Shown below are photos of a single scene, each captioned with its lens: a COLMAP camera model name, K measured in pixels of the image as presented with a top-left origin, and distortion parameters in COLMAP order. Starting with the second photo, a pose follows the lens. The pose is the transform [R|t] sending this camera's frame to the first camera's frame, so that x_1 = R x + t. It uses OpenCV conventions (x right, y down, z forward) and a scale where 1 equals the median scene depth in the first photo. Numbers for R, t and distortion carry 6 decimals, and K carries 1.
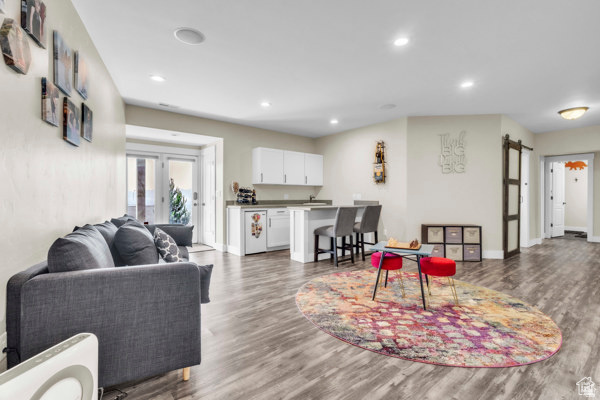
lens RADIAL K [[279.3, 0, 301.7], [0, 279.3, 199.7], [0, 0, 1]] dist [0.000605, 0.000270]
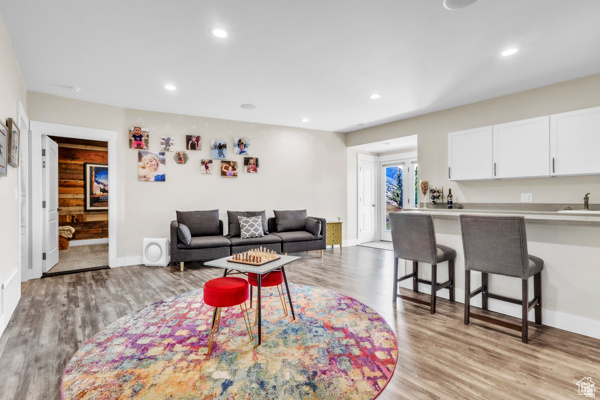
lens RADIAL K [[279.3, 0, 301.7], [0, 279.3, 198.6], [0, 0, 1]] dist [0.000605, 0.000270]
pose [[0.014116, -0.003854, -0.999893, 1.541889], [-0.009774, 0.999944, -0.003993, -0.004548], [0.999853, 0.009830, 0.014077, 1.488069]]
